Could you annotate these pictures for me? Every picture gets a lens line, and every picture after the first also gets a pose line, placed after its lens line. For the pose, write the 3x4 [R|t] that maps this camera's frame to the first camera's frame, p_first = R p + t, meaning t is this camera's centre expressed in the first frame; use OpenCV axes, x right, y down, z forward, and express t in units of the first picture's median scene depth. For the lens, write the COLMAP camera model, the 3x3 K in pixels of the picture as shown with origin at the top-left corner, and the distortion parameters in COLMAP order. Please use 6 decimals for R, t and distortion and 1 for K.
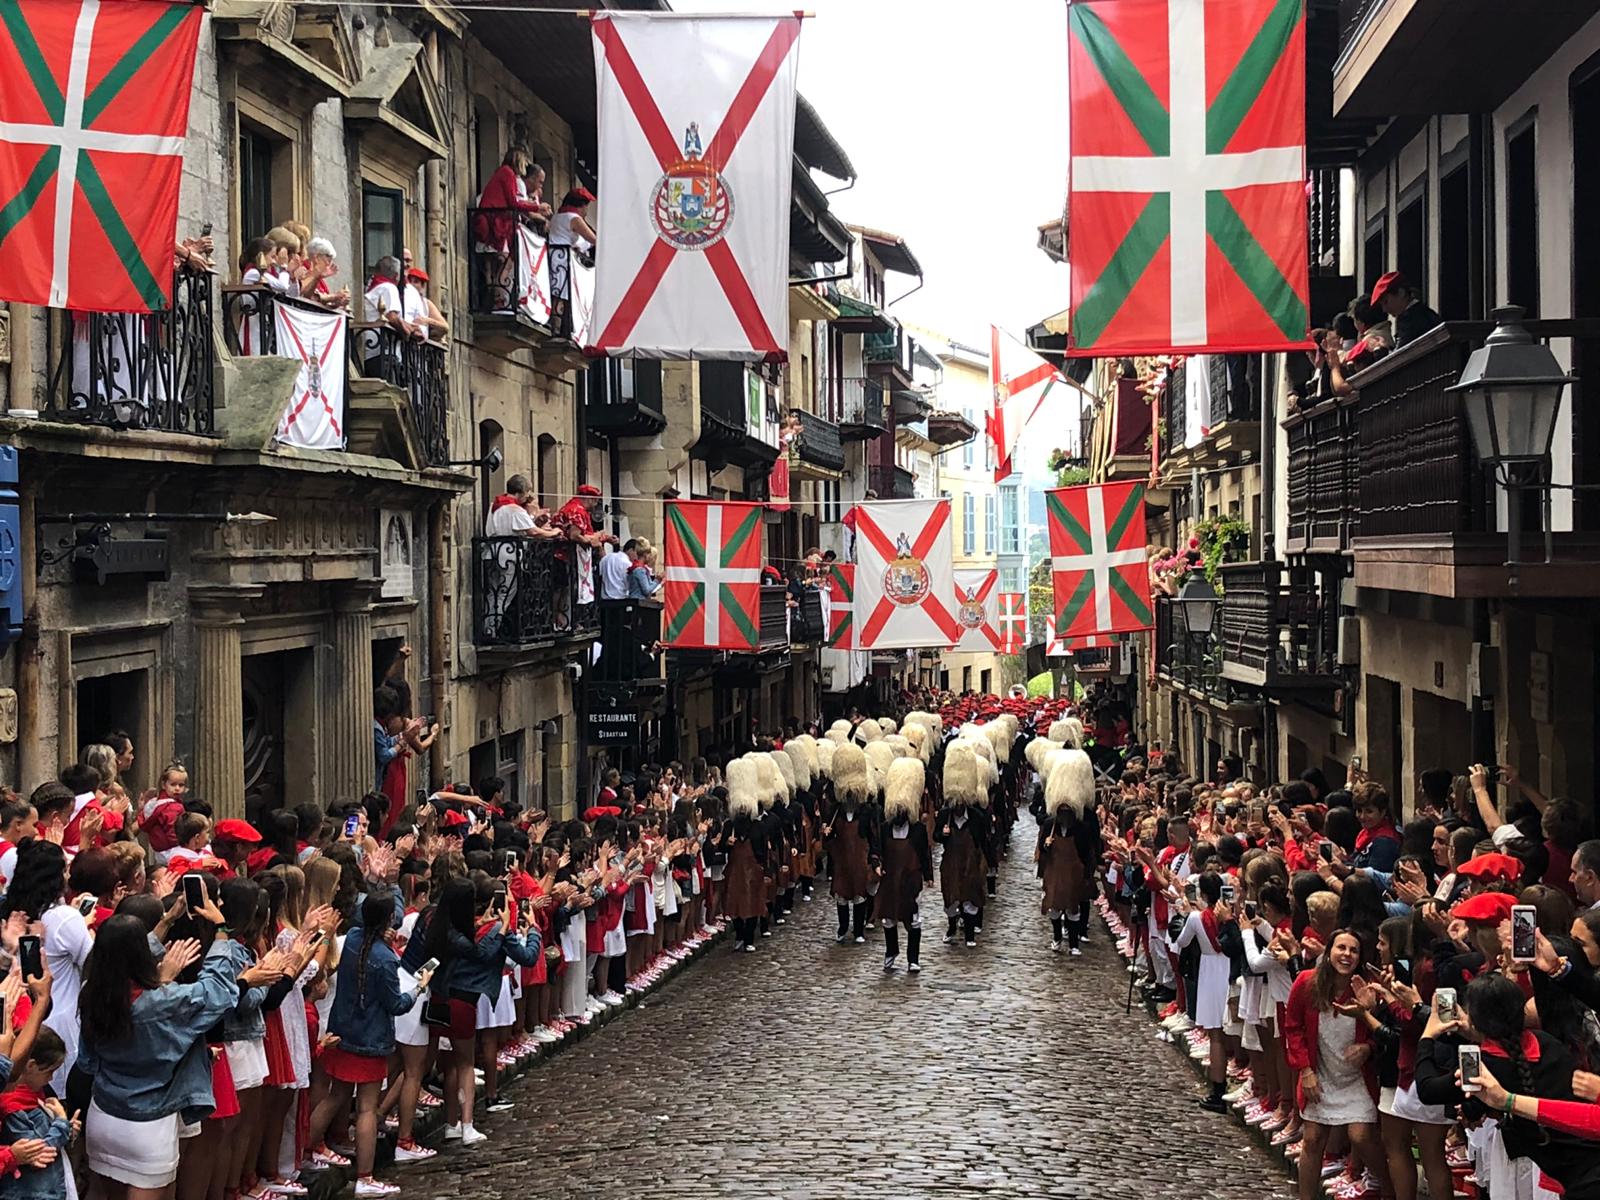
lens RADIAL K [[2489.5, 0, 801.3], [0, 2489.5, 601.9], [0, 0, 1]] dist [0.015795, 0.000000]
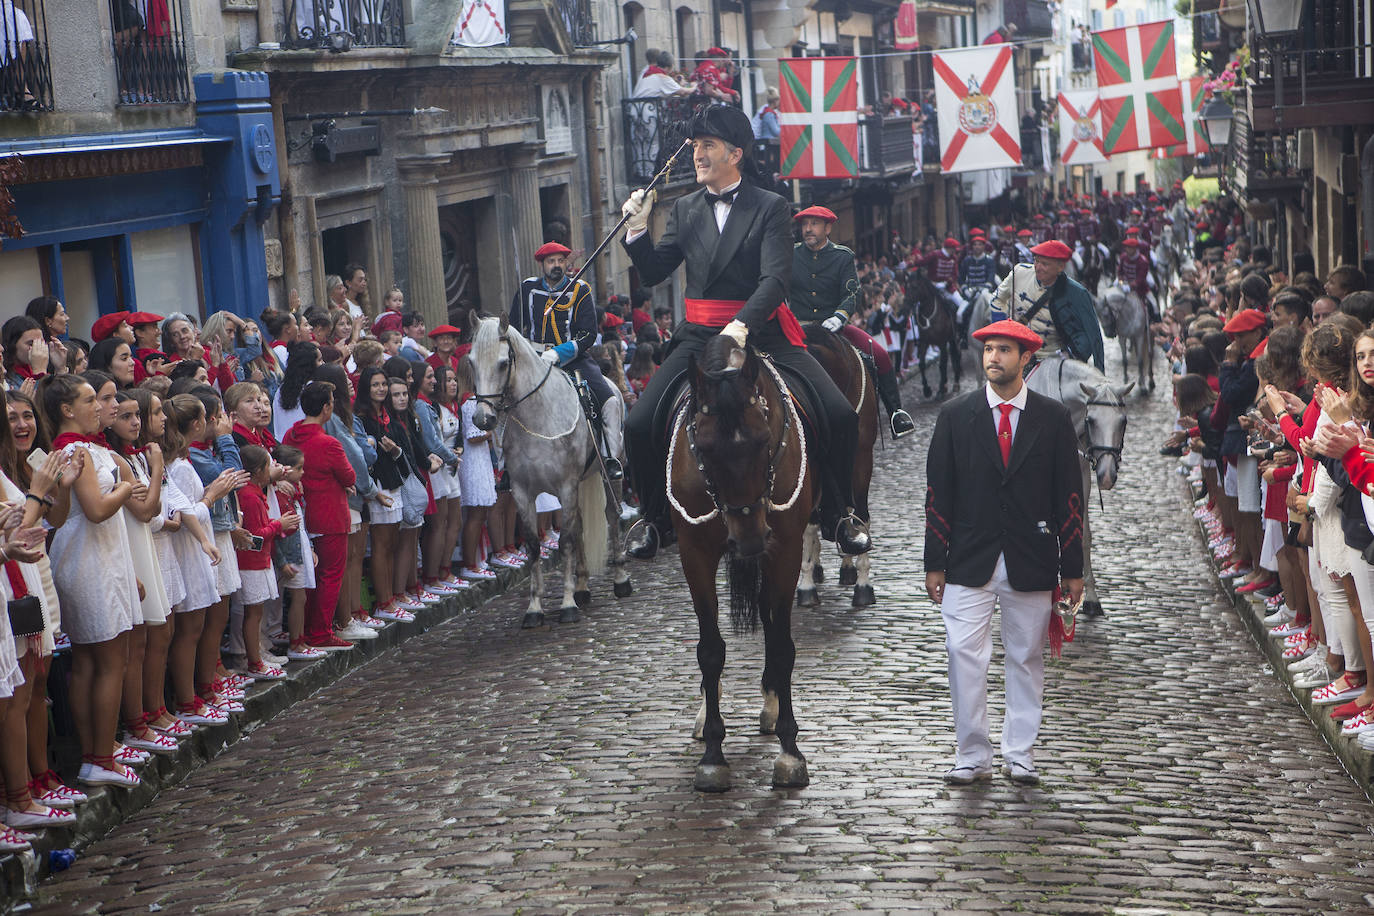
lens RADIAL K [[2331.4, 0, 684.8], [0, 2331.4, 460.5], [0, 0, 1]] dist [0.089289, 0.000000]
pose [[0.989823, -0.031167, -0.138848, 0.073025], [0.050806, 0.988814, 0.140232, -0.011862], [0.132924, -0.145859, 0.980335, -0.227762]]
